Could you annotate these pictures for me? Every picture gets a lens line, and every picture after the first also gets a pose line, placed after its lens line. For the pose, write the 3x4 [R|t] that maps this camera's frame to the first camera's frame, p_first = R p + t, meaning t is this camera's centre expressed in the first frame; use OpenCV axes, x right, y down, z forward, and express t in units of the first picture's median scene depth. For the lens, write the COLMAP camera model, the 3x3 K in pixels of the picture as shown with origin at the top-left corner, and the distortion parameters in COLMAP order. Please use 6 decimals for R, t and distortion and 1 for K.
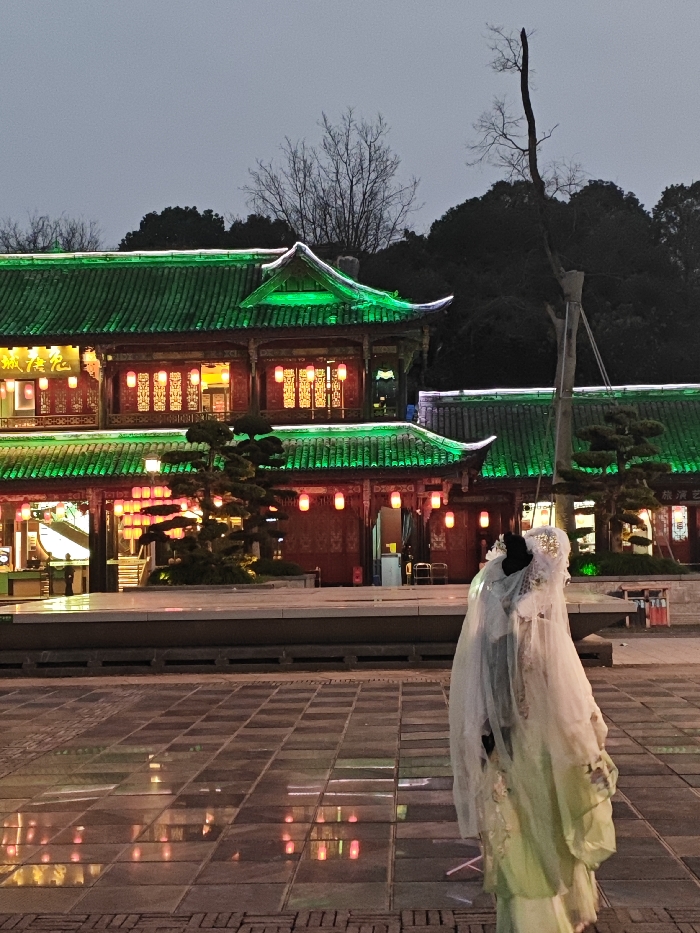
lens RADIAL K [[1315.1, 0, 353.1], [0, 1315.1, 469.8], [0, 0, 1]] dist [0.066124, 0.000000]
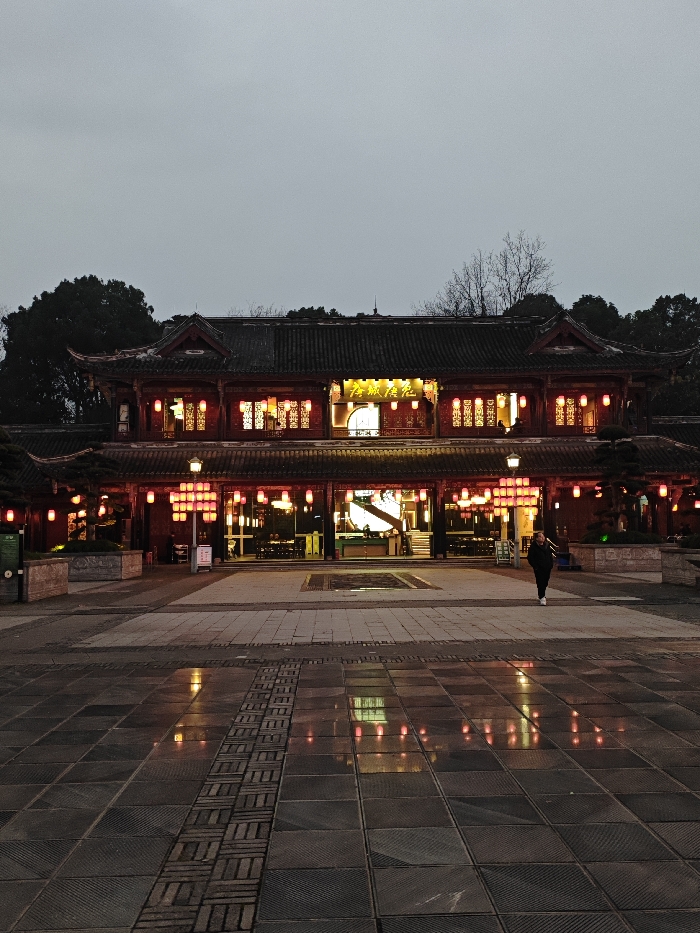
lens RADIAL K [[784.8, 0, 339.8], [0, 784.8, 464.5], [0, 0, 1]] dist [0.054386, -0.060031]
pose [[0.998255, 0.013403, 0.057503, -0.342244], [-0.012078, 0.999655, -0.023323, 0.018191], [-0.057796, 0.022588, 0.998073, 0.166021]]
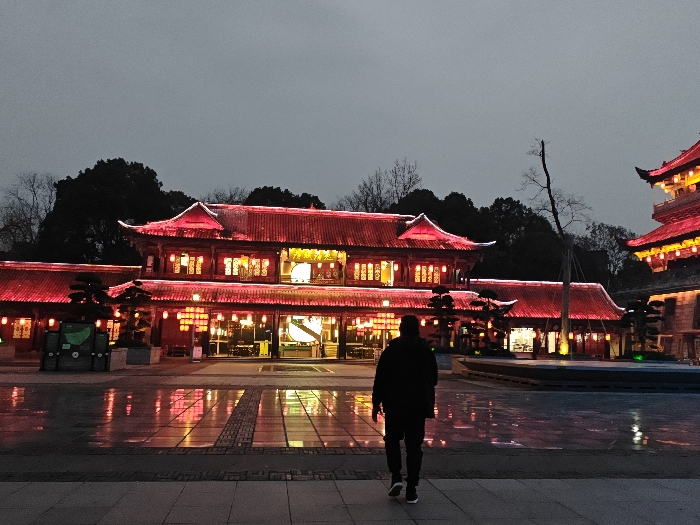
lens RADIAL K [[588.8, 0, 346.9], [0, 588.8, 262.8], [0, 0, 1]] dist [0.054386, -0.060031]
pose [[0.985396, 0.068406, 0.155936, -0.351305], [-0.056638, 0.995288, -0.078705, 0.009677], [-0.160585, 0.068724, 0.984627, -0.033850]]
